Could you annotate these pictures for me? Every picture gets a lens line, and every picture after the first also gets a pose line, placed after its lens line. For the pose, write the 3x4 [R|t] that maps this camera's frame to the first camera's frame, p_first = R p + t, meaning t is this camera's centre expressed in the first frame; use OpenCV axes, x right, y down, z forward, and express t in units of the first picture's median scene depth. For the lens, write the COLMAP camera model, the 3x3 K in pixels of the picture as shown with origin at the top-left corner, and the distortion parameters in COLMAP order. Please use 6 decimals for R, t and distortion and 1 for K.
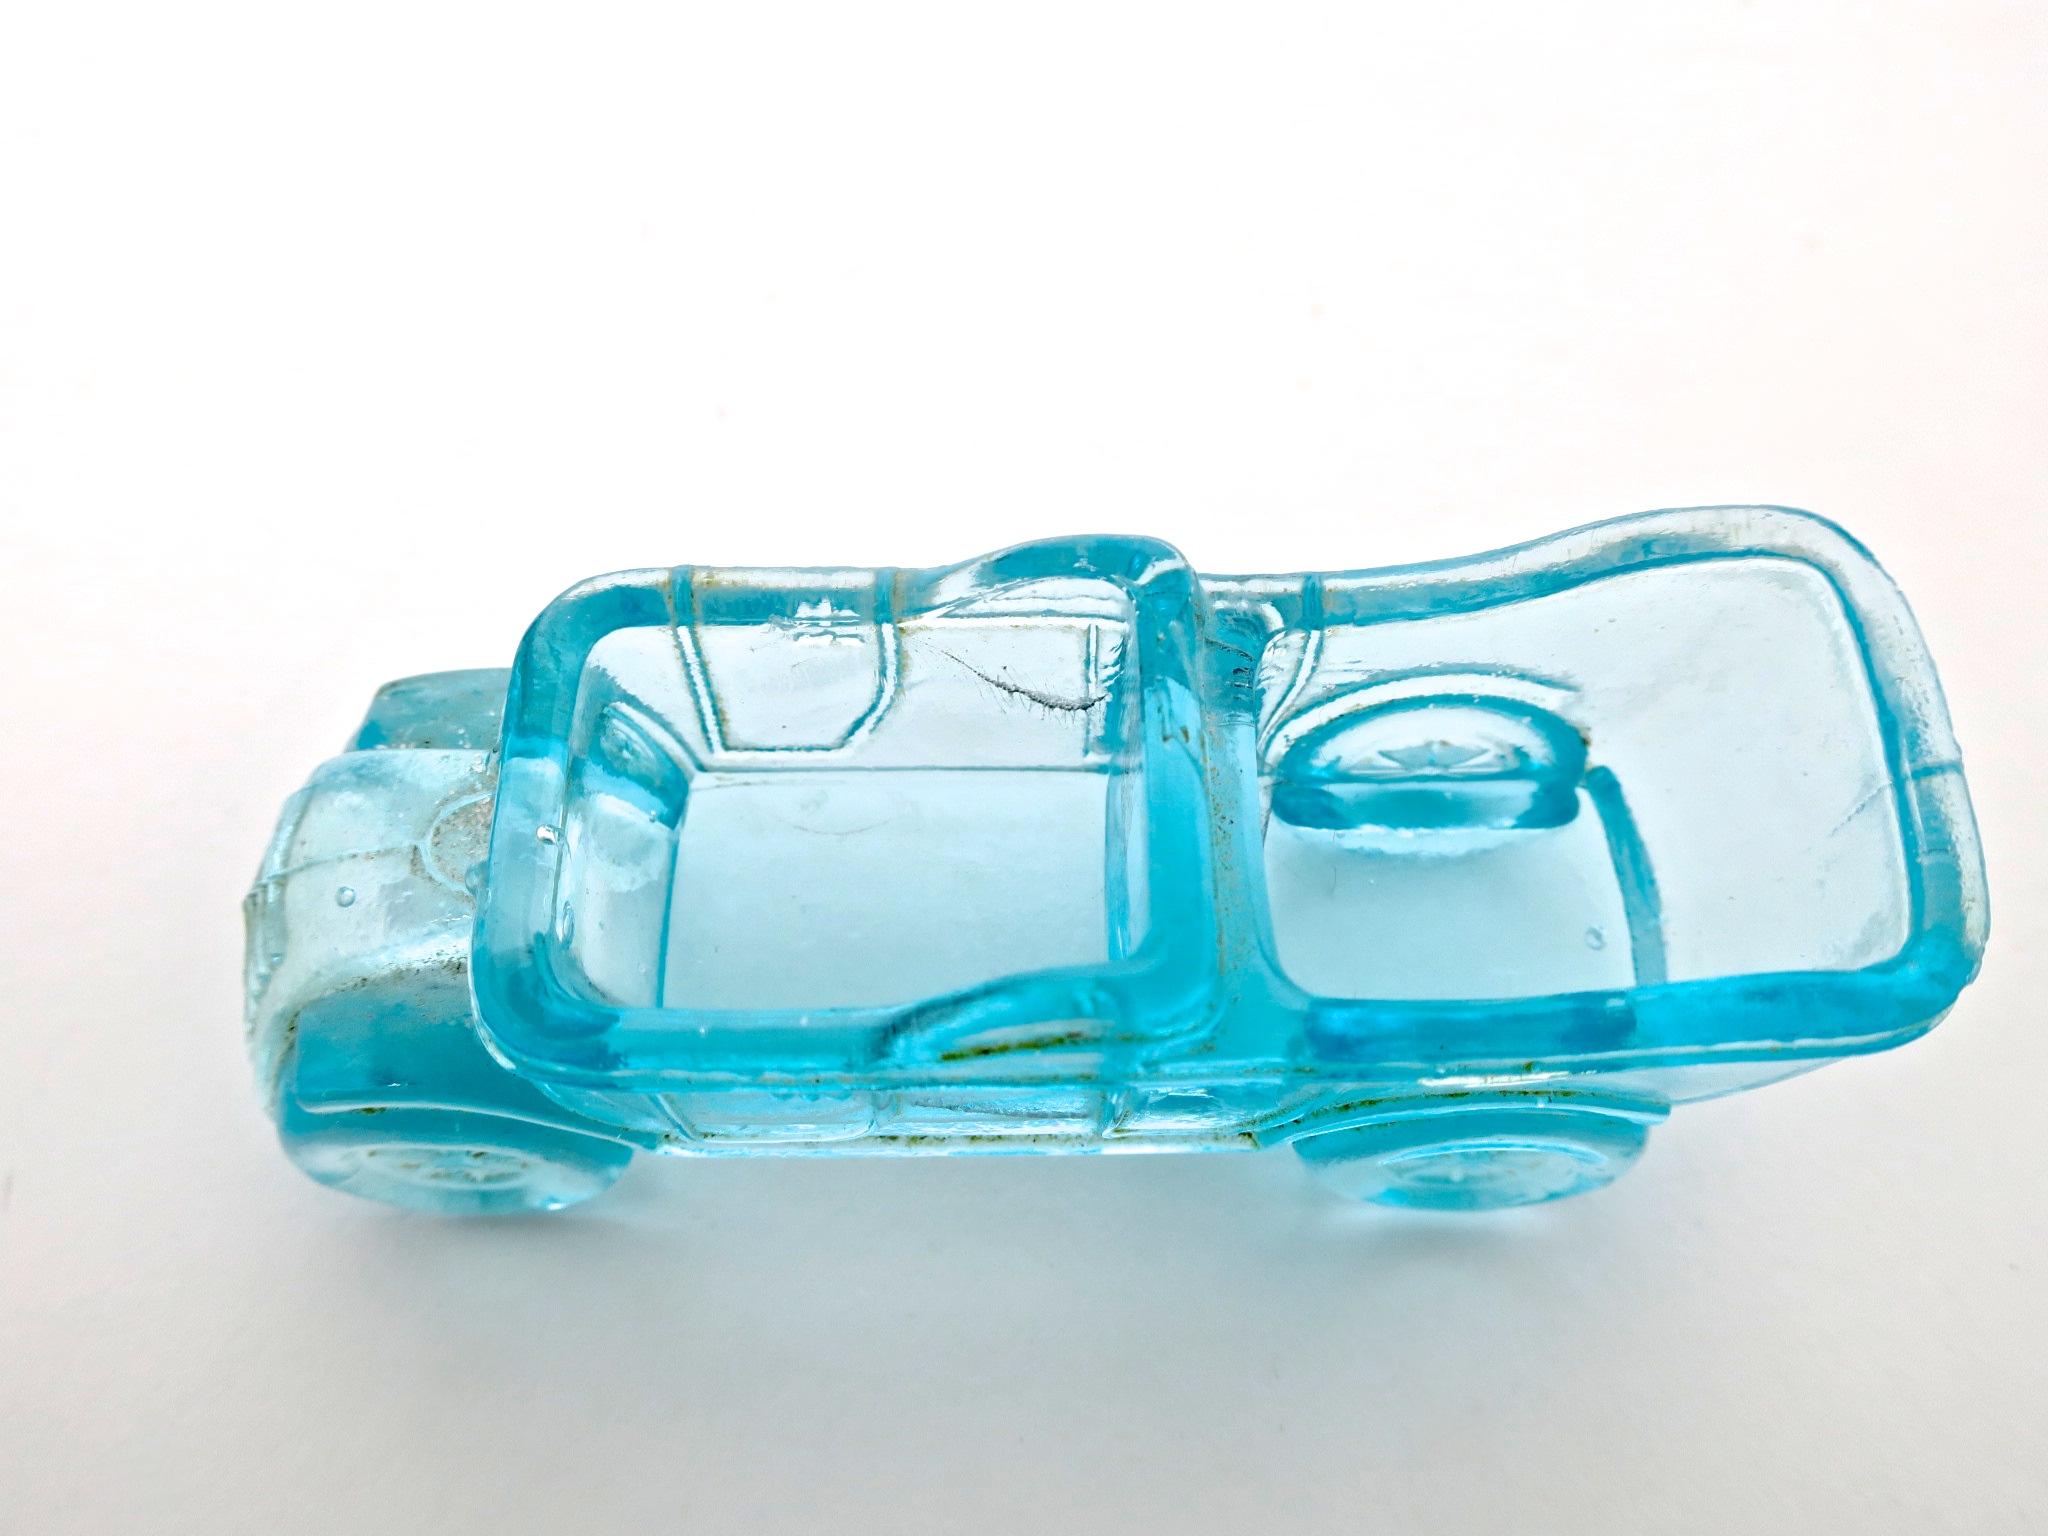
lens RADIAL K [[1823.2, 0, 1017.1], [0, 1823.2, 765.2], [0, 0, 1]] dist [-0.012449, 0.024065]
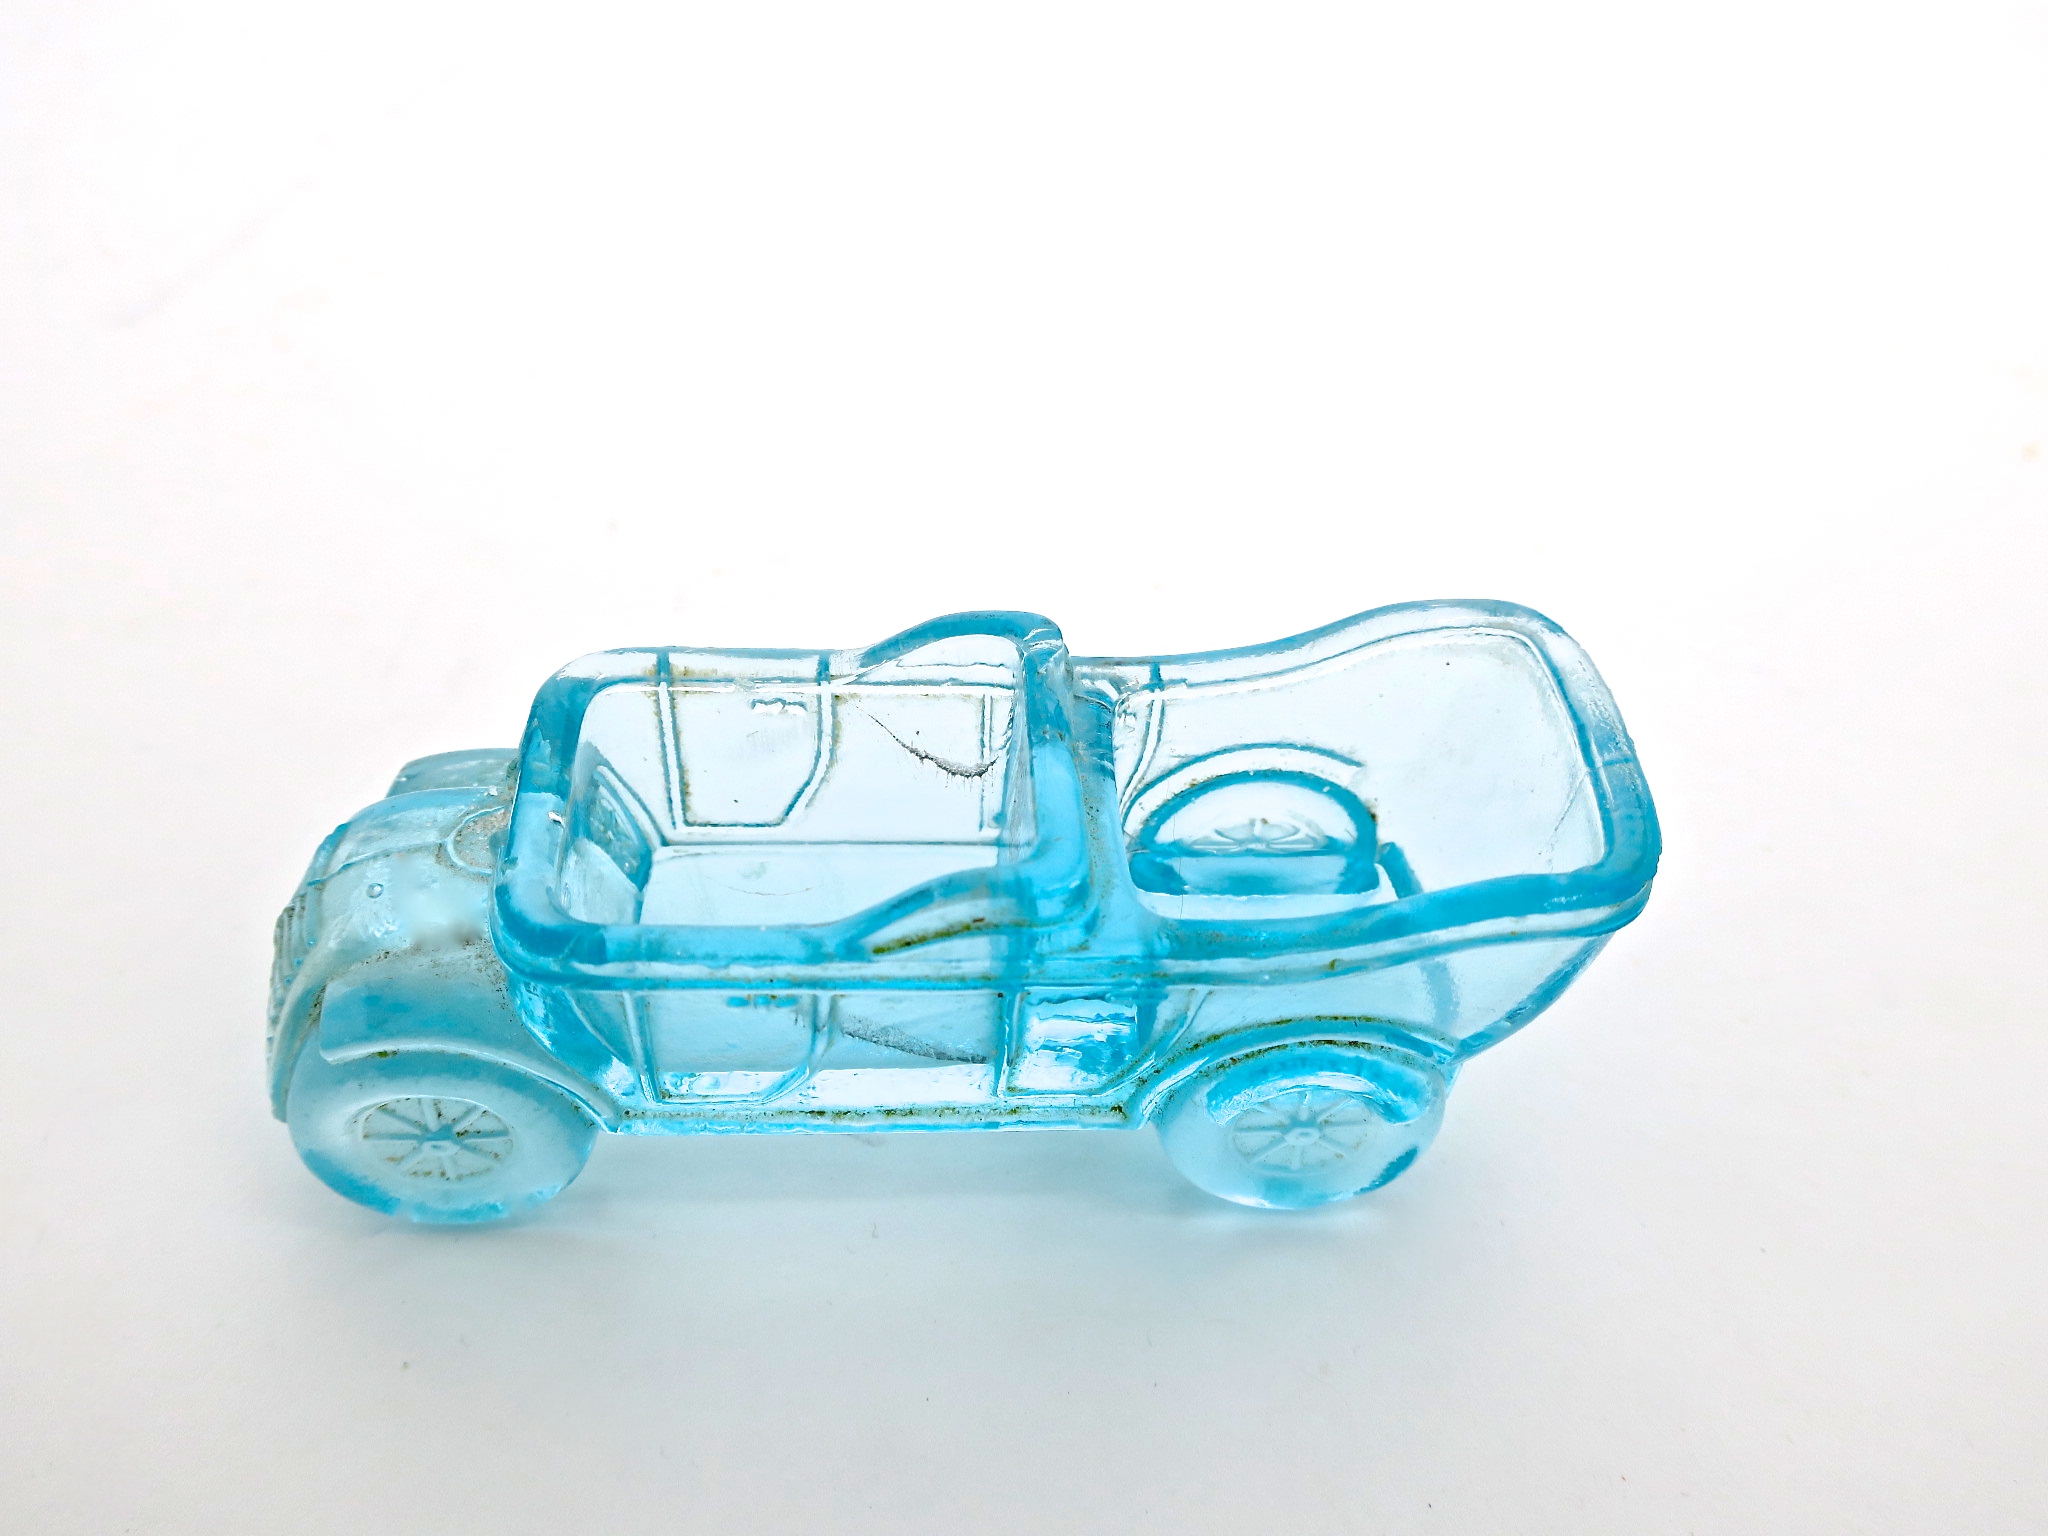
lens RADIAL K [[1823.2, 0, 1029.3], [0, 1823.2, 771.7], [0, 0, 1]] dist [-0.012449, 0.024065]
pose [[0.996822, 0.009757, 0.079056, -0.028608], [0.015359, 0.950304, -0.310943, 0.359849], [-0.078161, 0.311169, 0.947135, -0.198618]]
